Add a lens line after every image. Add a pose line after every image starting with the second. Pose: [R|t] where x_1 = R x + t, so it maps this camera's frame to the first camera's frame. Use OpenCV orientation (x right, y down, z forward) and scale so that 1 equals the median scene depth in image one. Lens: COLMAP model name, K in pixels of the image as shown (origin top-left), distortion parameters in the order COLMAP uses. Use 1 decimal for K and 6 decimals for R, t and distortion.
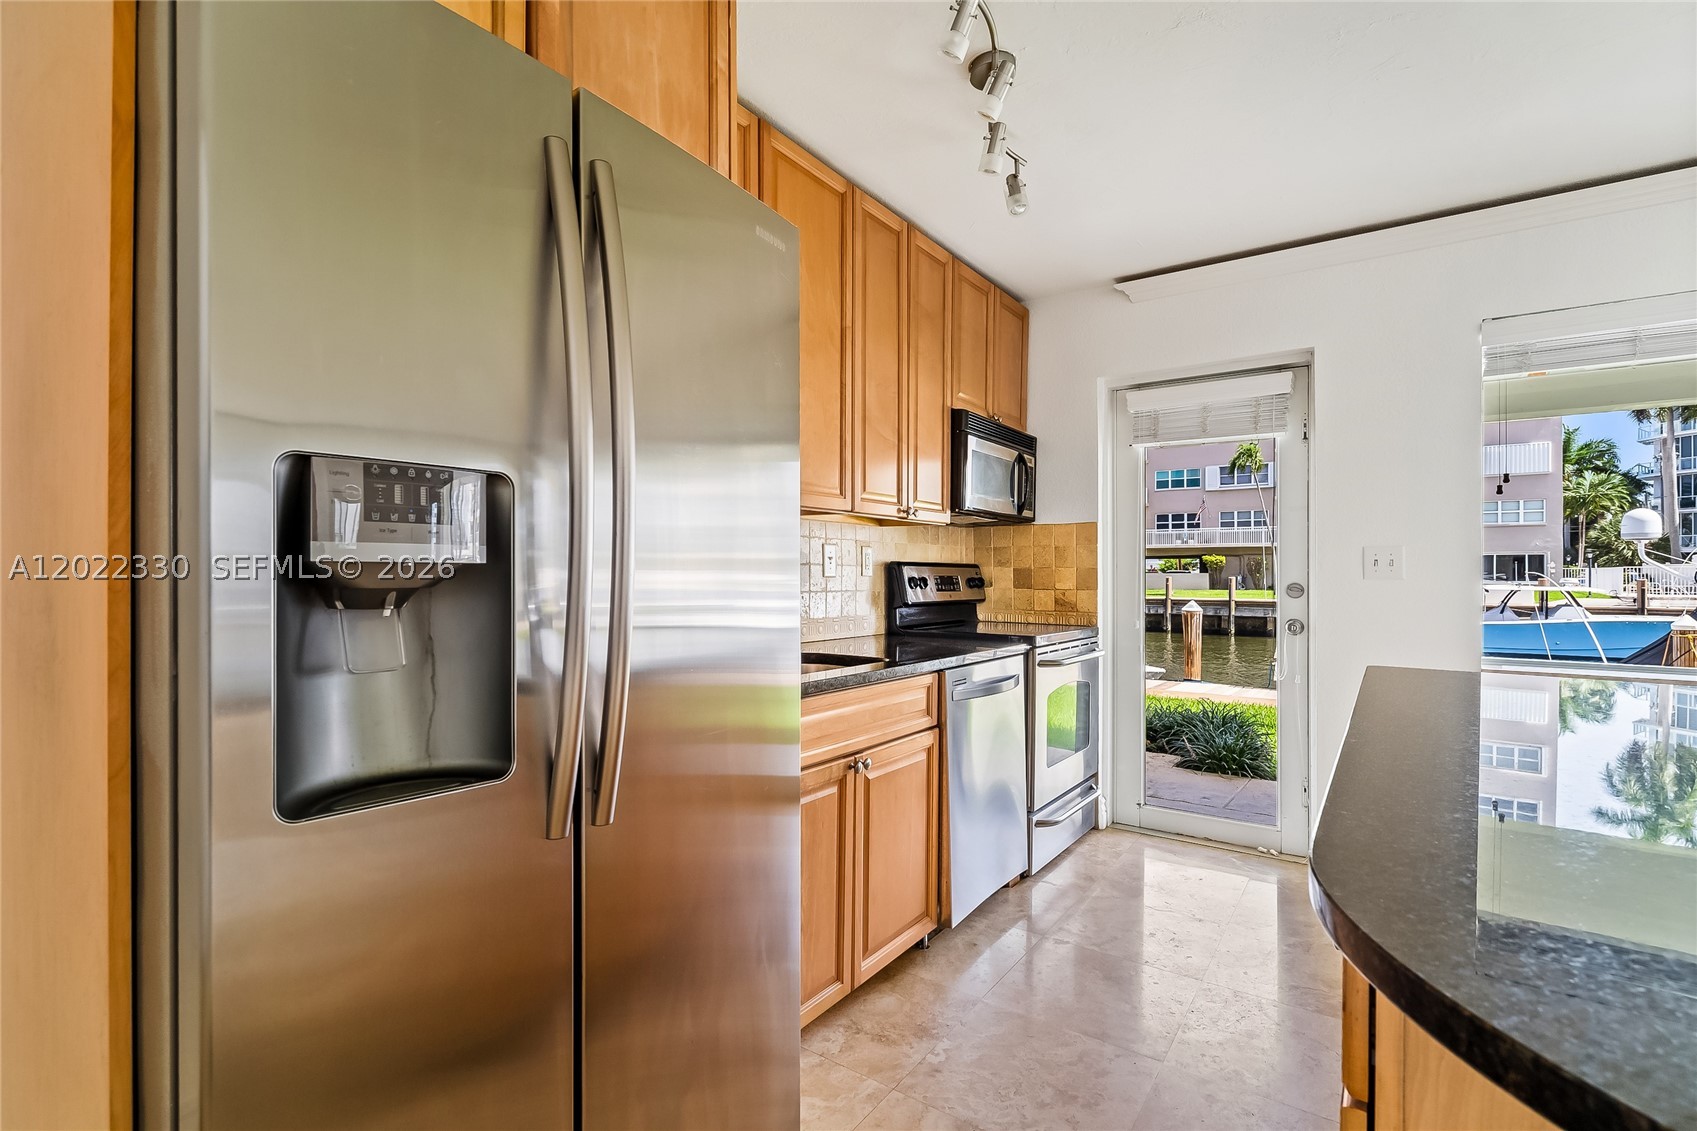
lens RADIAL K [[783.9, 0, 829.1], [0, 783.9, 572.5], [0, 0, 1]] dist [0.000226, 0.000148]
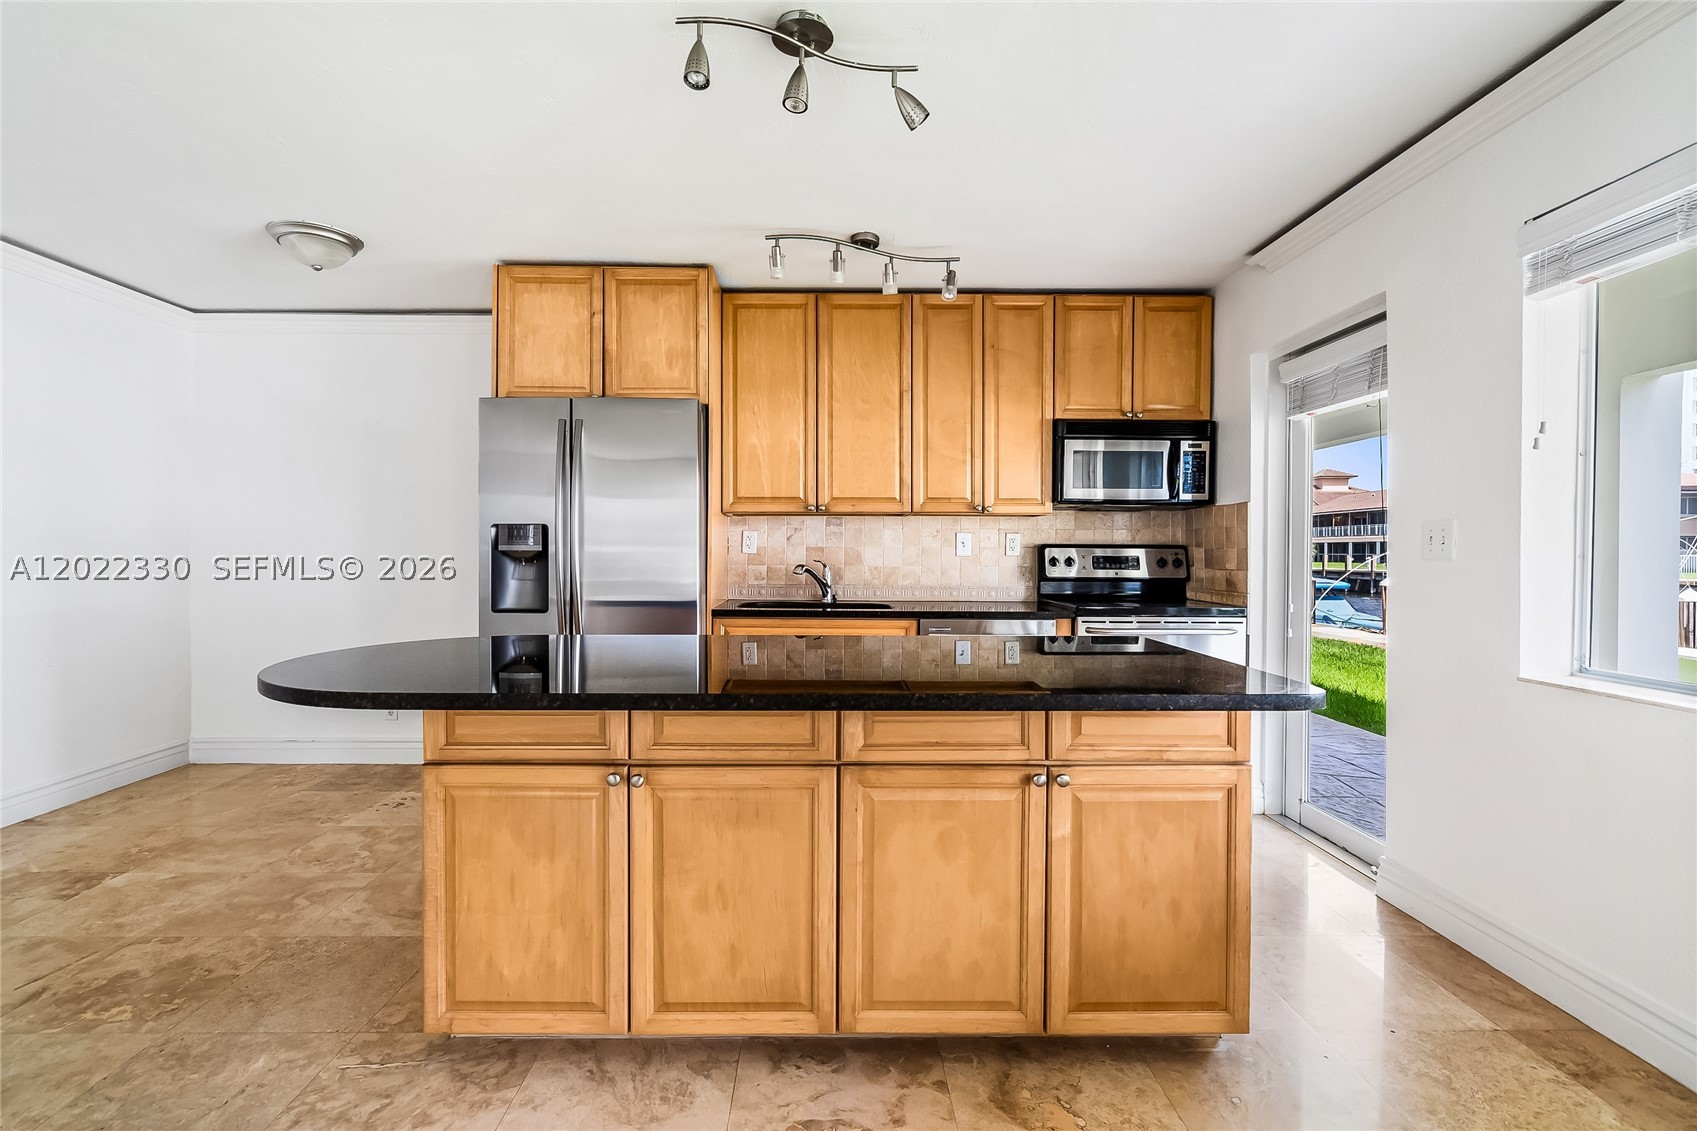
lens RADIAL K [[760.5, 0, 840.1], [0, 760.5, 556.0], [0, 0, 1]] dist [-0.001476, -0.000014]
pose [[0.594468, 0.002058, -0.804116, 0.872930], [-0.000373, 0.999997, 0.002284, 0.002425], [0.804119, -0.001058, 0.594468, 0.018472]]
